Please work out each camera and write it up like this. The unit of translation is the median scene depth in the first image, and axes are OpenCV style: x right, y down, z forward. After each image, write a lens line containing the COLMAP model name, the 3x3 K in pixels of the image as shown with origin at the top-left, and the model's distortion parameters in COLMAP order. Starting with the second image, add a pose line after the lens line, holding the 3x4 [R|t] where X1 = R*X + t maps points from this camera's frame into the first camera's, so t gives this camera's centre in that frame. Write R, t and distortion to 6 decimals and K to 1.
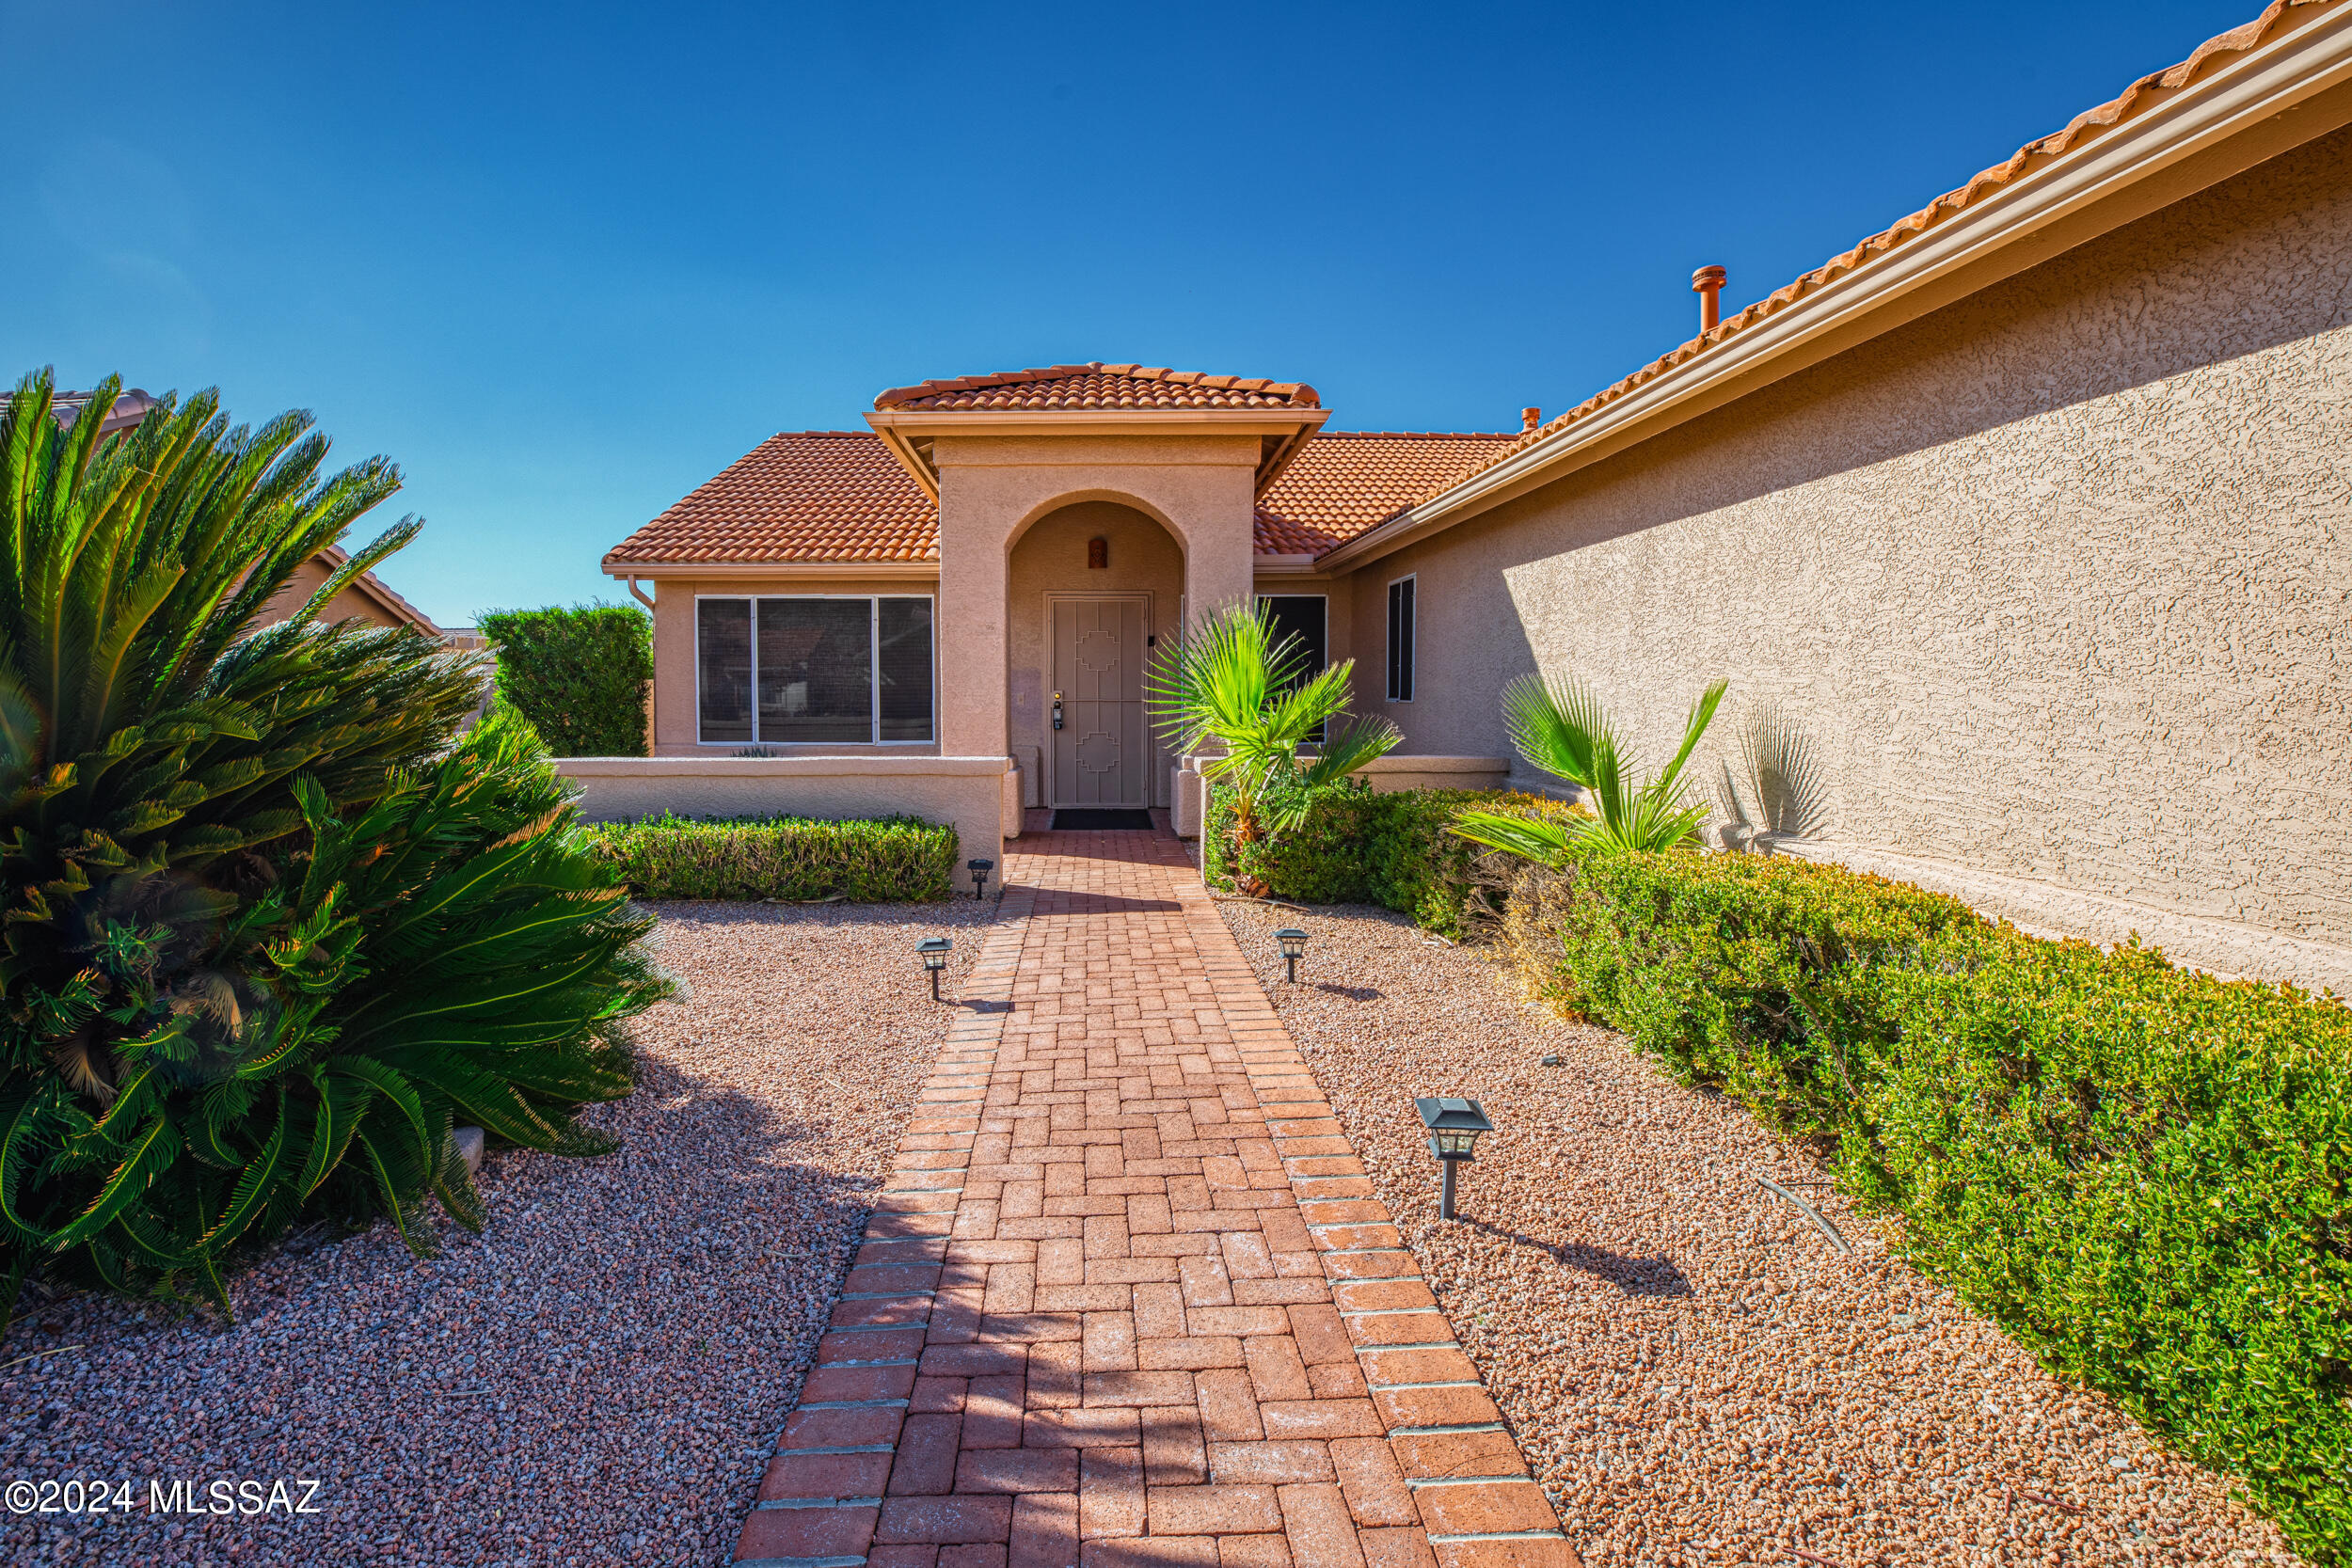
lens RADIAL K [[1092.8, 0, 1122.4], [0, 1092.8, 746.1], [0, 0, 1]] dist [-0.025525, 0.000524]
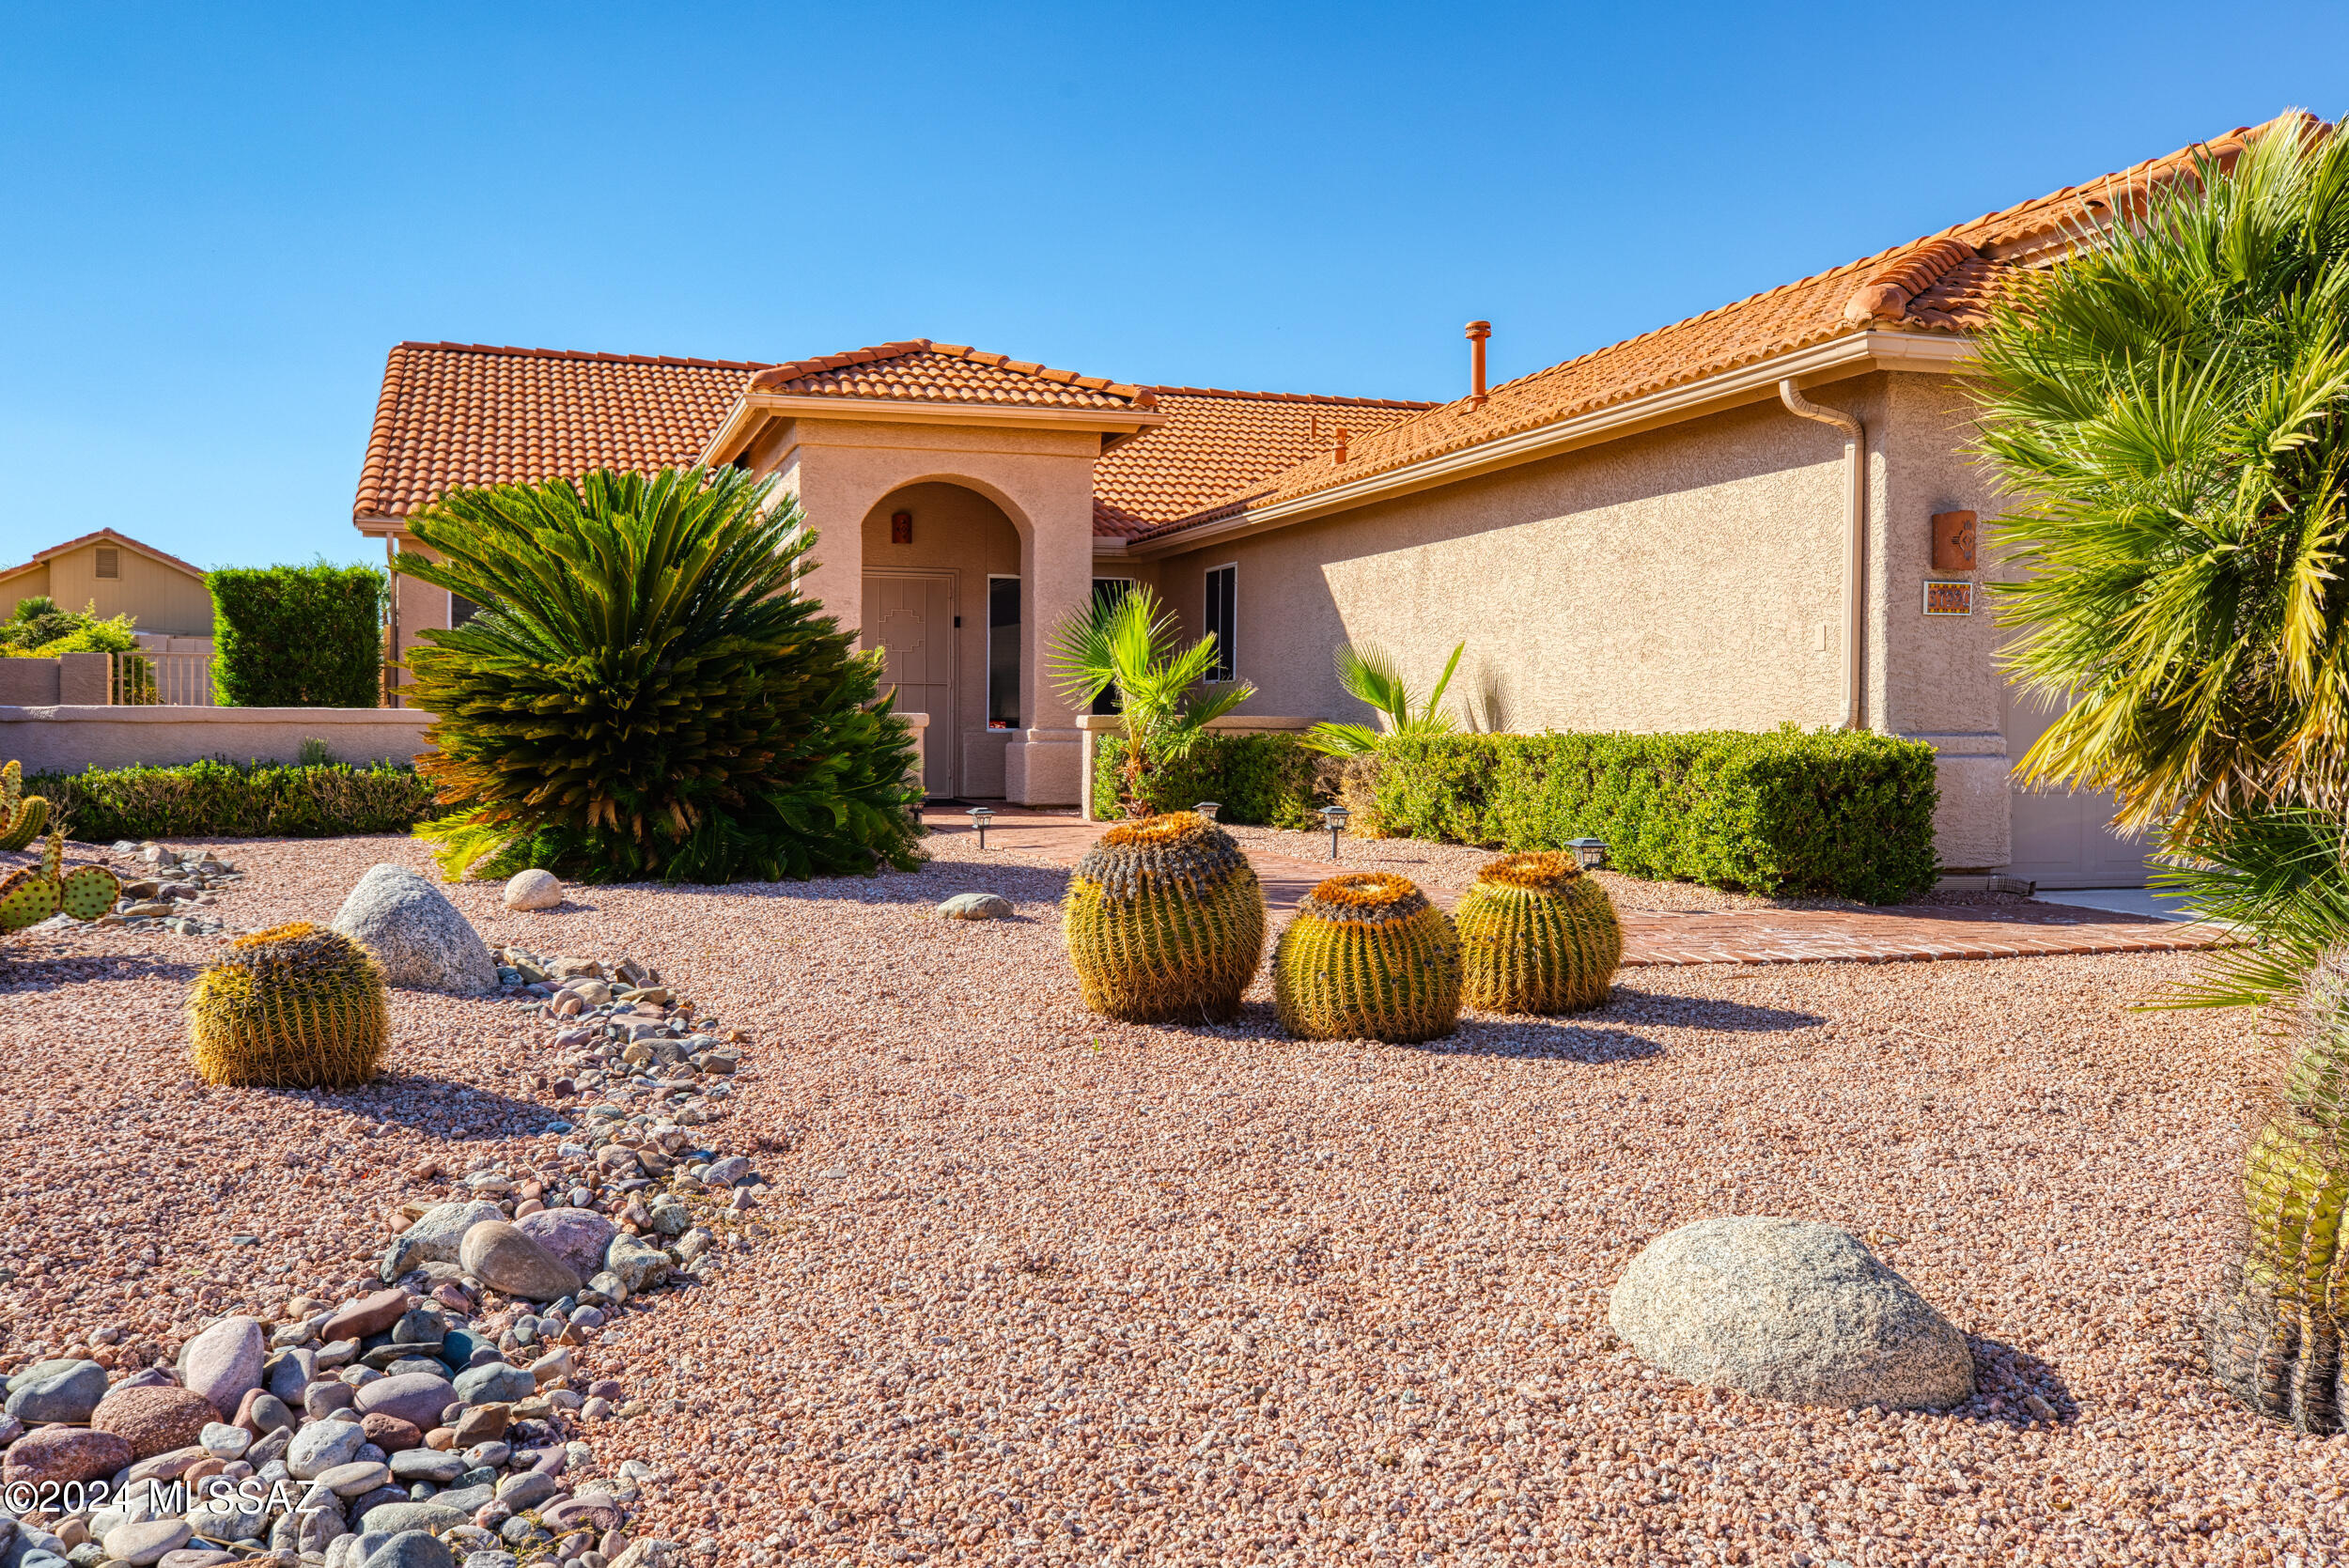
lens RADIAL K [[1955.6, 0, 1177.1], [0, 1955.6, 720.8], [0, 0, 1]] dist [0.004167, 0.001980]
pose [[0.956270, 0.008474, 0.292361, -0.541484], [0.008333, 0.998385, -0.056194, 0.163831], [-0.292365, 0.056173, 0.954656, -1.263608]]
